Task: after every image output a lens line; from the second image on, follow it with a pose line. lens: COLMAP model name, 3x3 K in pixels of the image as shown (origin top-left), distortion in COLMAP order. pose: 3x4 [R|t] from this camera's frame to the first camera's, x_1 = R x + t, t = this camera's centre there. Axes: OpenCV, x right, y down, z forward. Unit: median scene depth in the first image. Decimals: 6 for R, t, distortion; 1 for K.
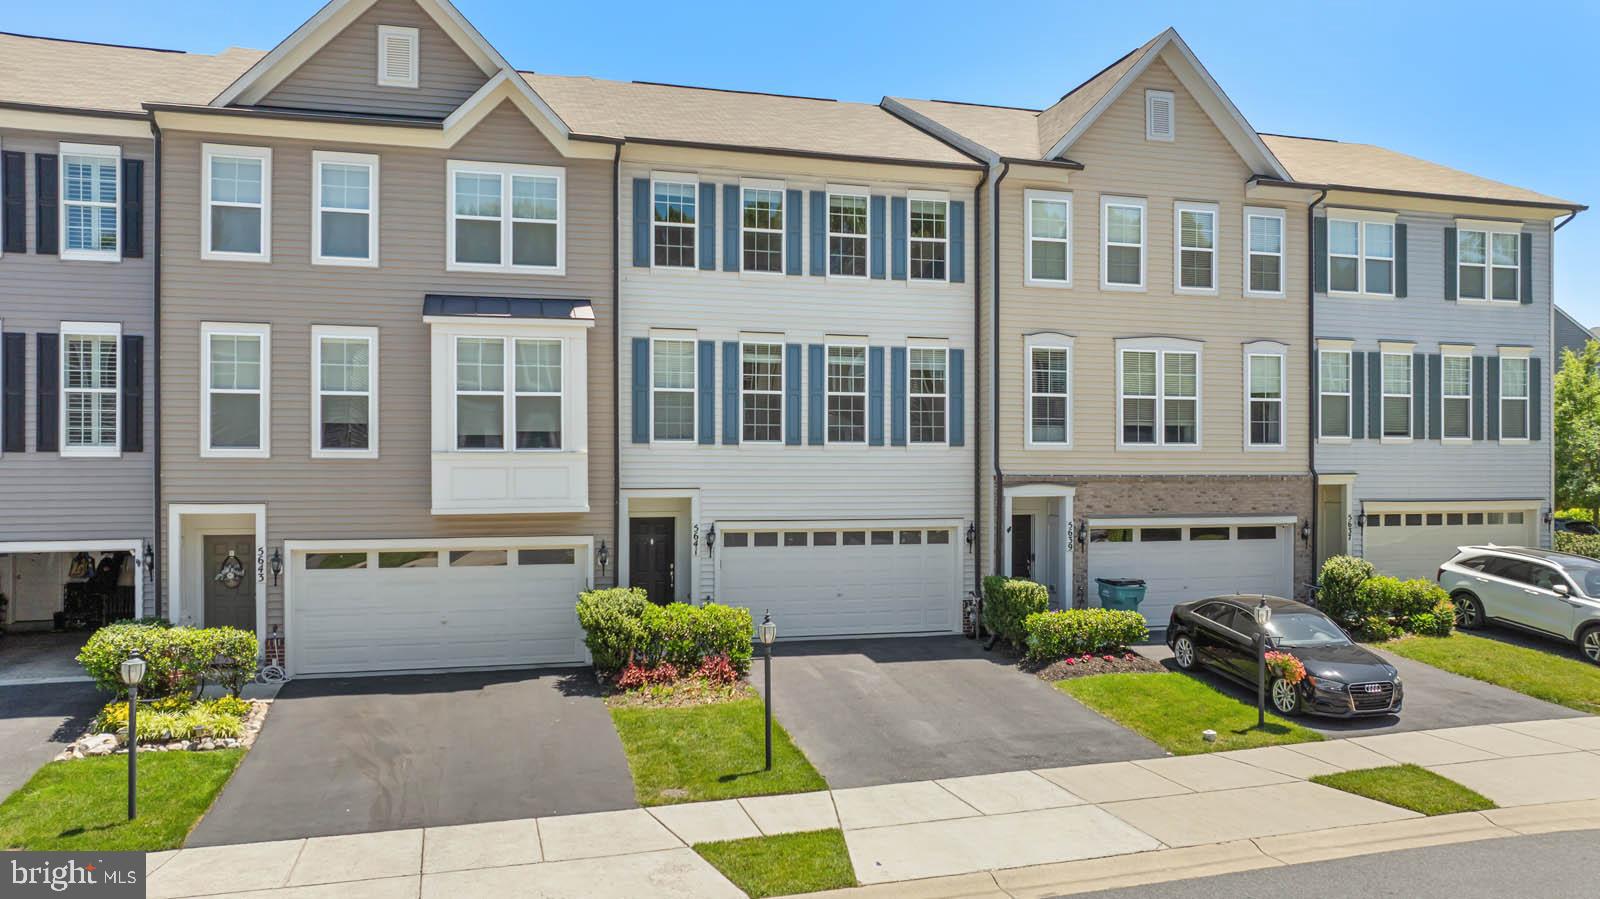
lens RADIAL K [[1132.3, 0, 793.9], [0, 1132.3, 483.1], [0, 0, 1]] dist [-0.020084, 0.015869]
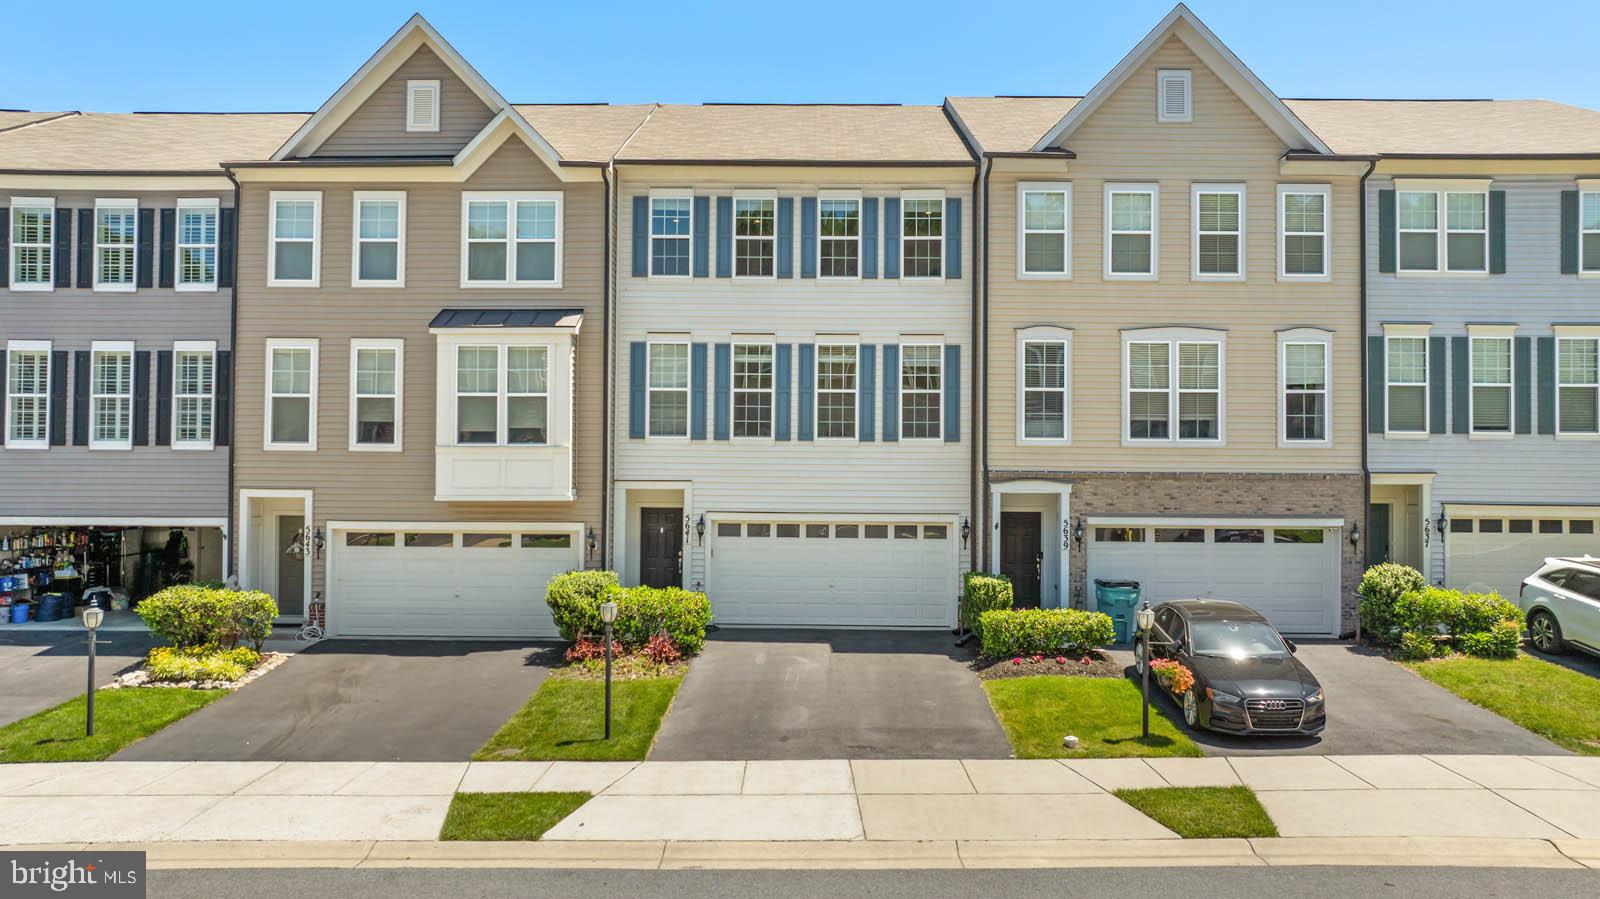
lens RADIAL K [[1132.3, 0, 799.5], [0, 1132.3, 451.8], [0, 0, 1]] dist [-0.020084, 0.015869]
pose [[0.959082, 0.002750, -0.283116, 0.325834], [-0.010328, 0.999627, -0.025276, 0.003134], [0.282941, 0.027166, 0.958753, 0.004259]]
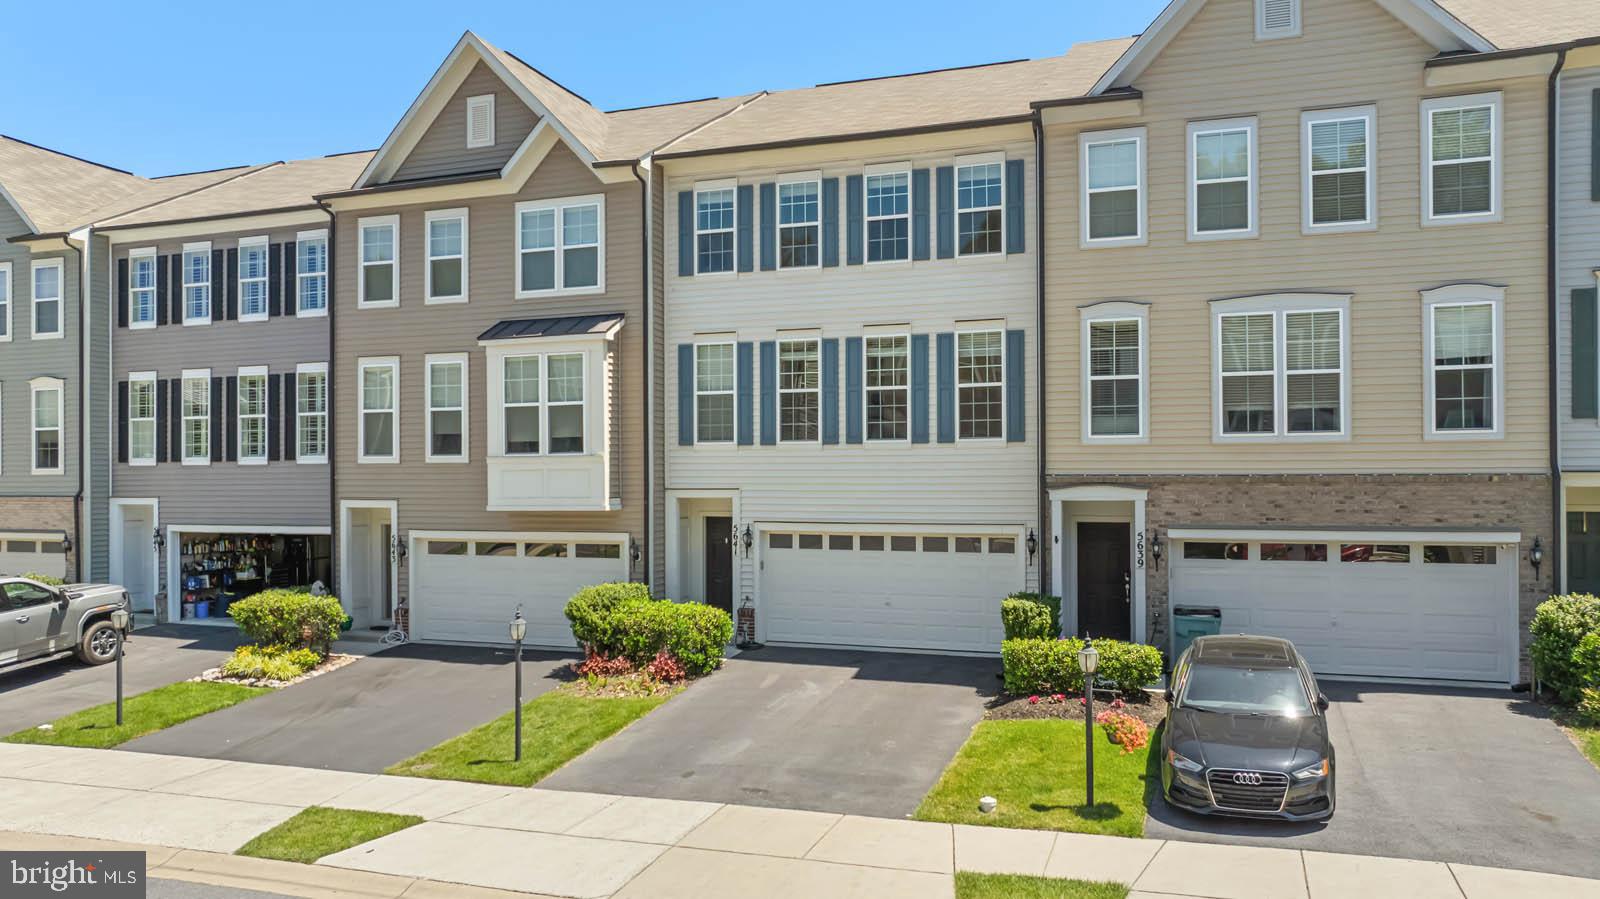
lens RADIAL K [[1132.3, 0, 798.3], [0, 1132.3, 475.1], [0, 0, 1]] dist [-0.020084, 0.015869]
pose [[0.817727, -0.003019, -0.575598, 0.555348], [-0.001216, 0.999975, -0.006971, -0.000938], [0.575604, 0.006400, 0.817703, 0.212187]]
